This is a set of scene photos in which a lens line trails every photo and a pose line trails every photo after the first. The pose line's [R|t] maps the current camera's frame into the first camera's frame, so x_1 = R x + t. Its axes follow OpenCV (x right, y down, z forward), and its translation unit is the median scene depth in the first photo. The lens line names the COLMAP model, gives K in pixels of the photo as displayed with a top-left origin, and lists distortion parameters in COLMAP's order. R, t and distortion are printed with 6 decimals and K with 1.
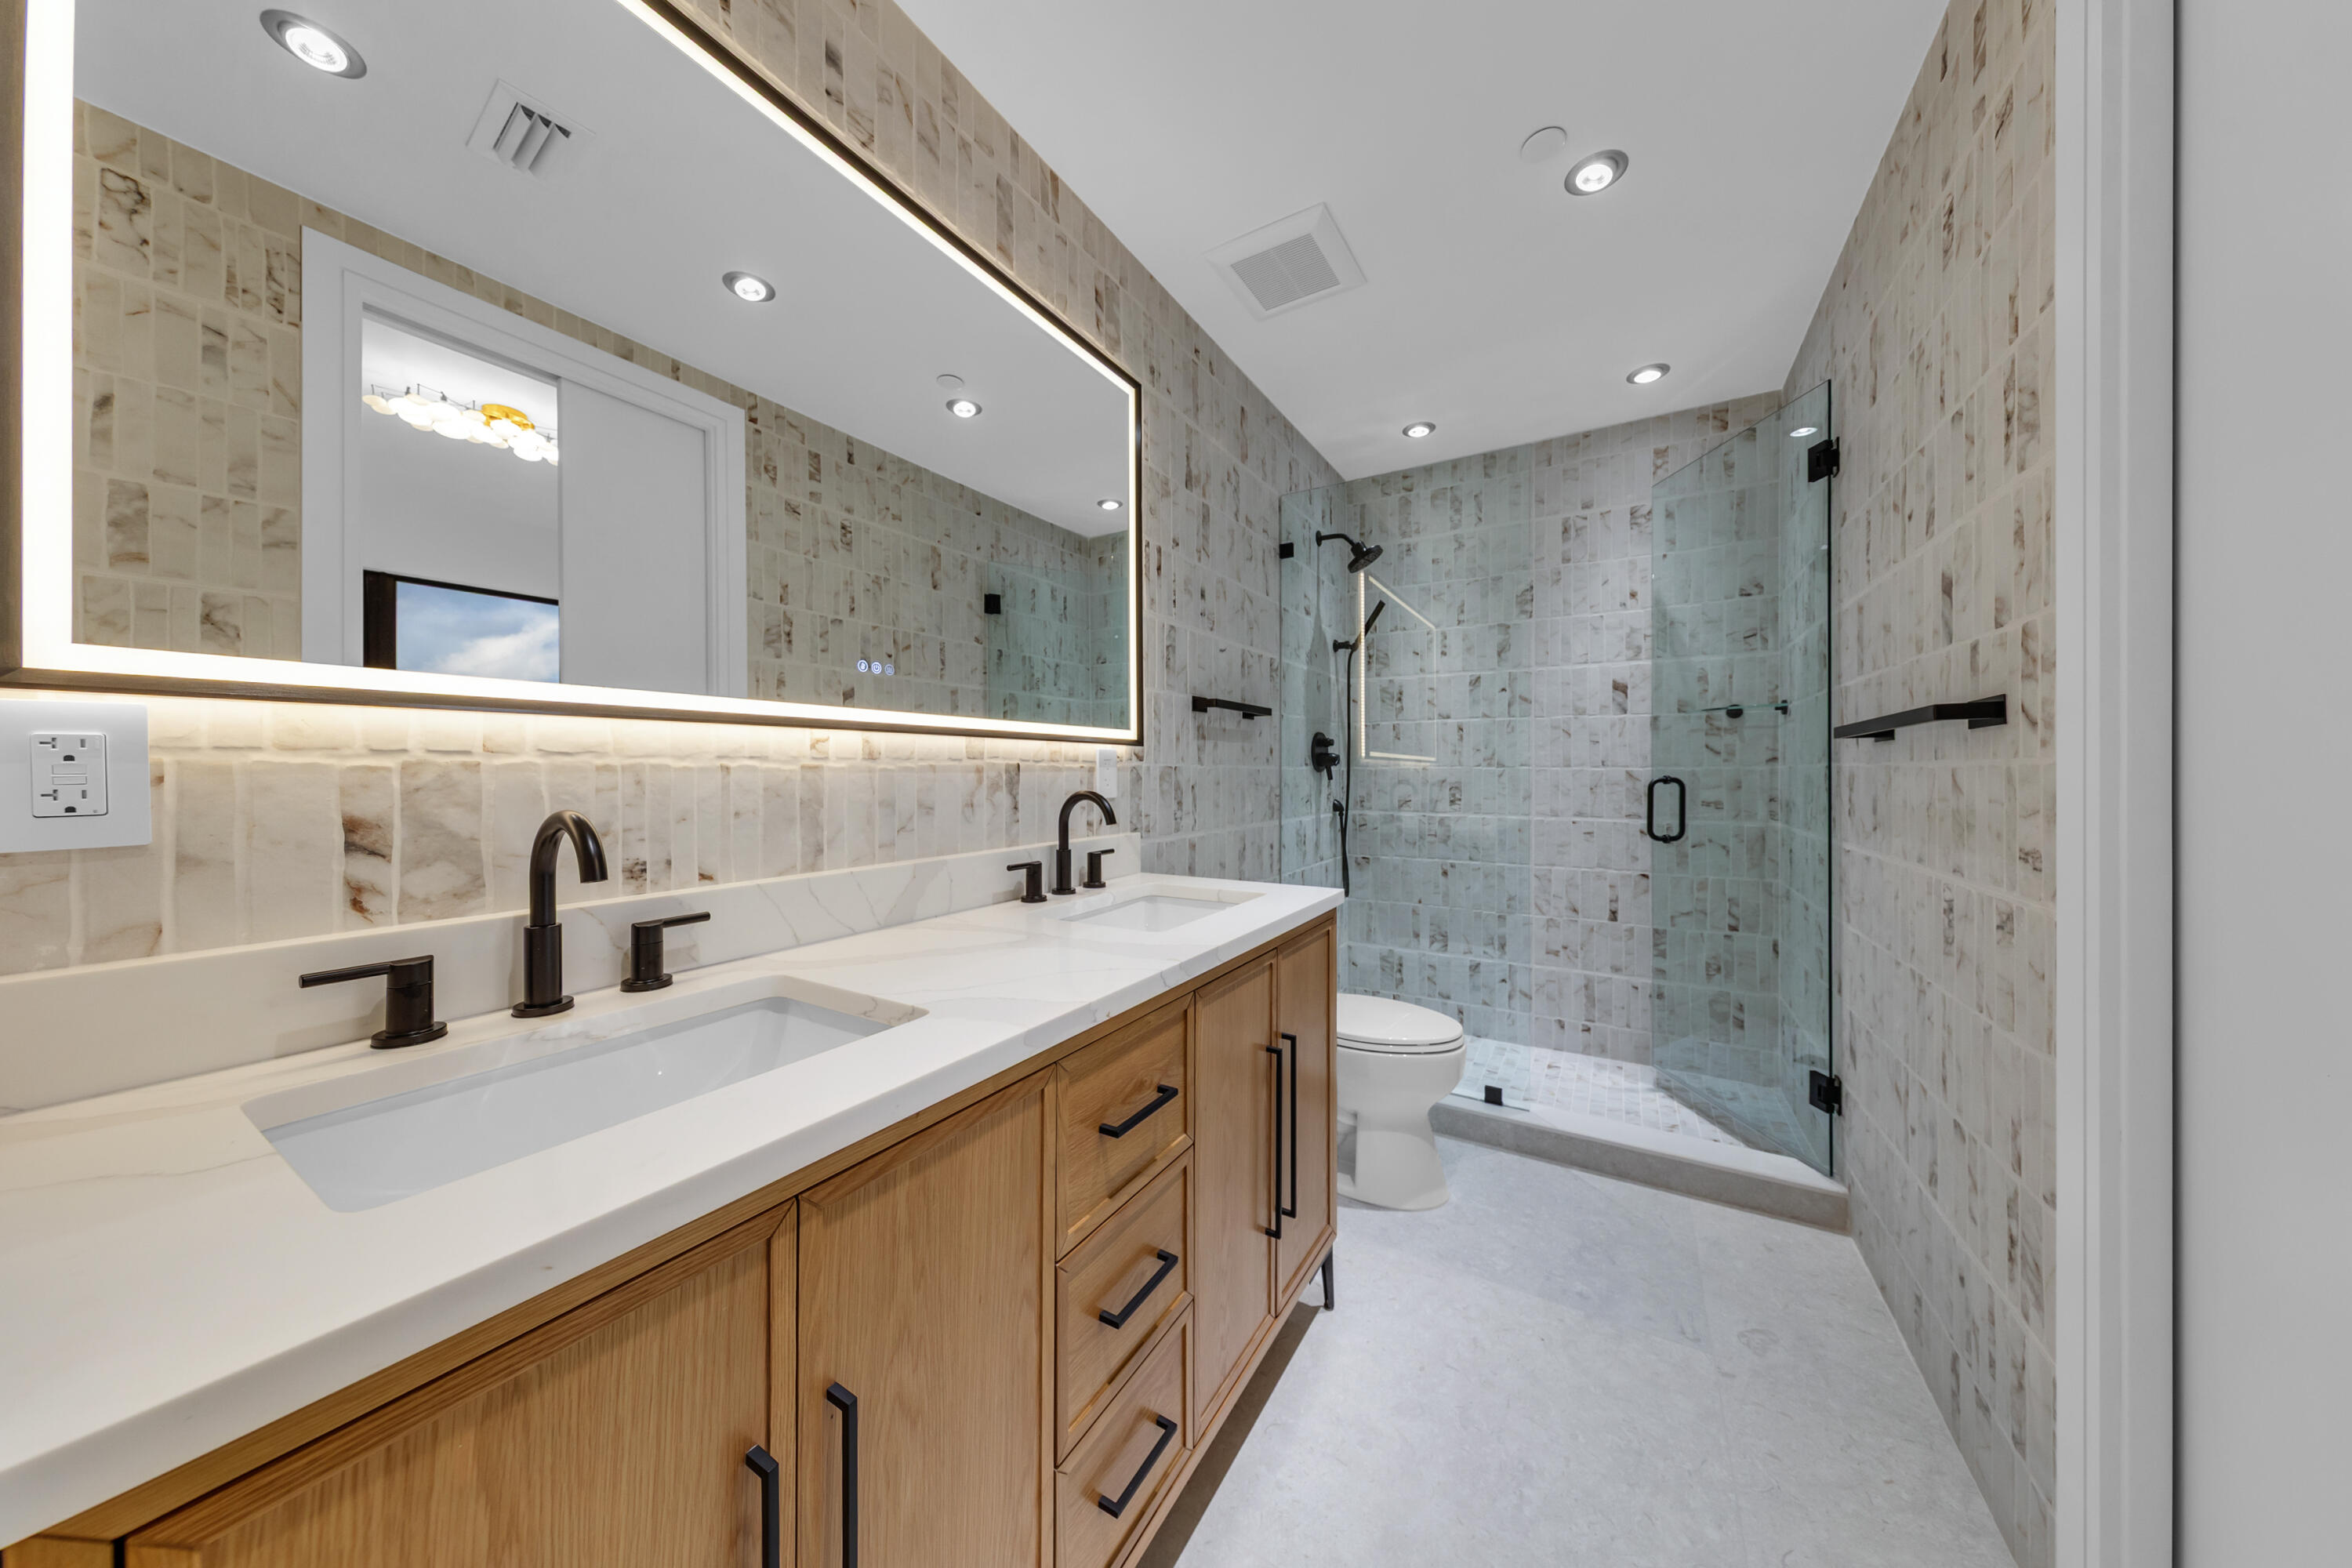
lens RADIAL K [[733.1, 0, 1184.5], [0, 733.1, 769.4], [0, 0, 1]] dist [0.004108, -0.000171]
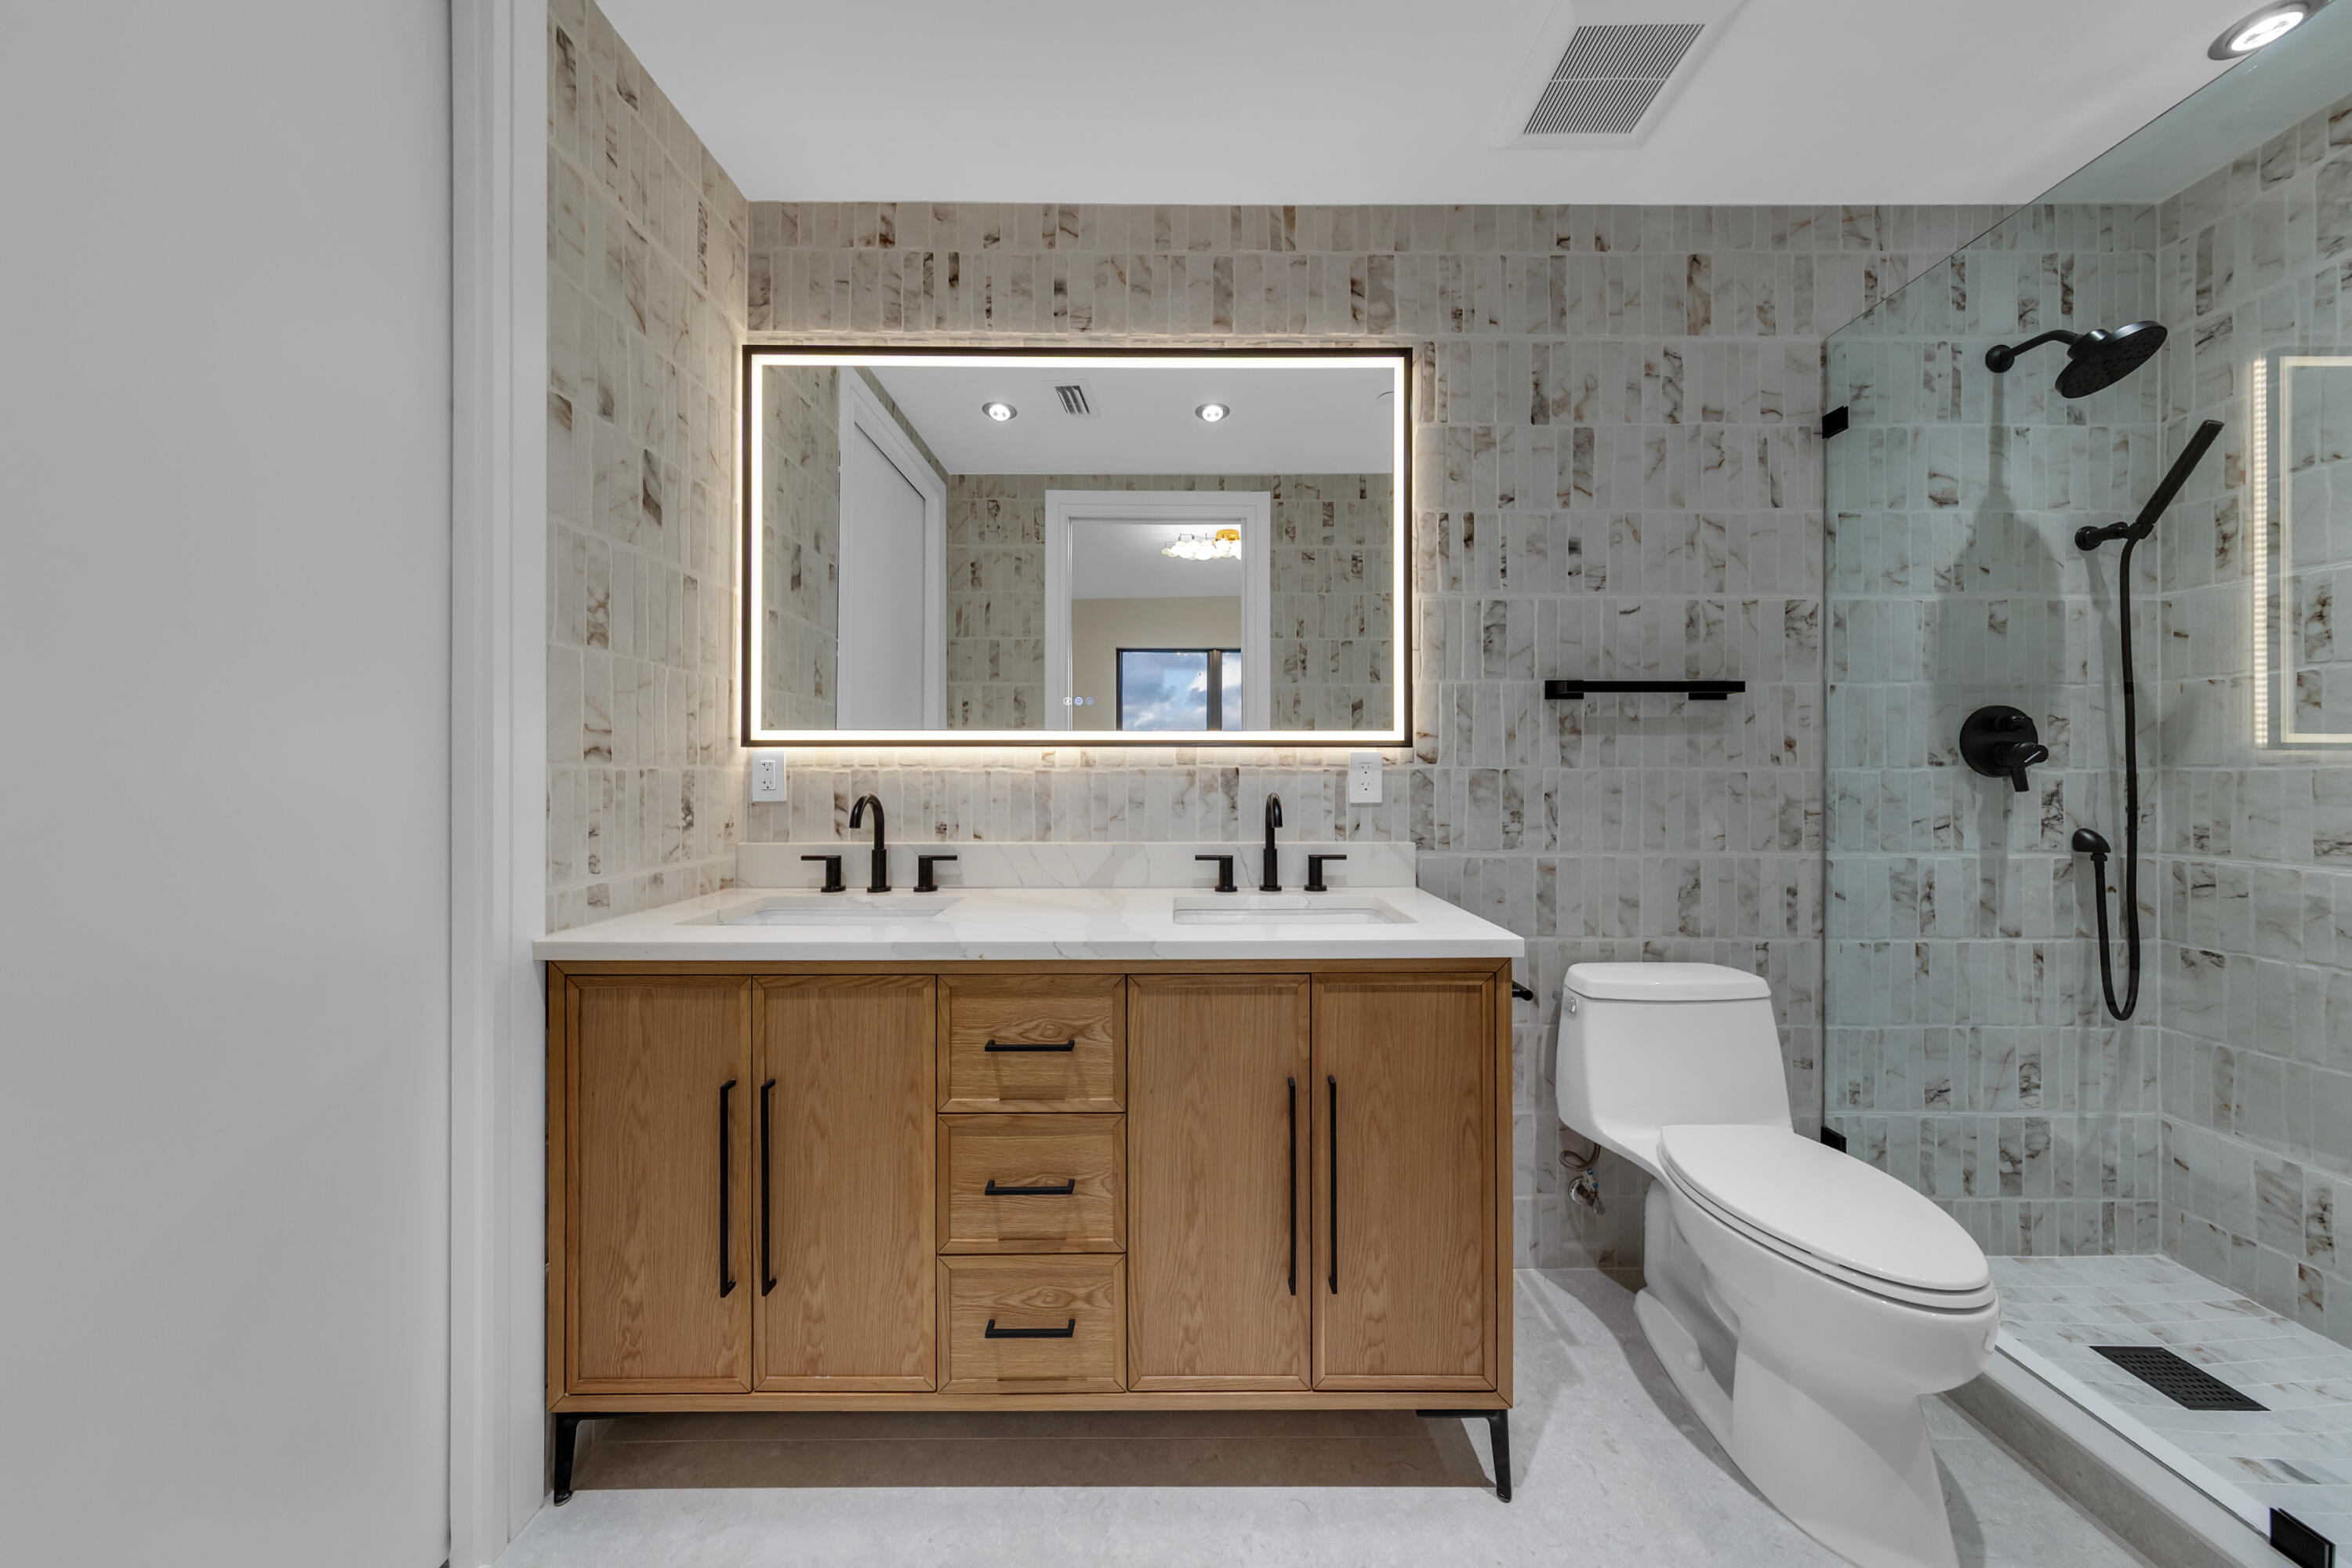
lens RADIAL K [[736.8, 0, 1181.1], [0, 736.8, 772.9], [0, 0, 1]] dist [0.004458, 0.000027]
pose [[0.513925, -0.000200, -0.857835, 0.624895], [0.000864, 1.000000, 0.000284, -0.000686], [0.857834, -0.000887, 0.513925, 0.312302]]
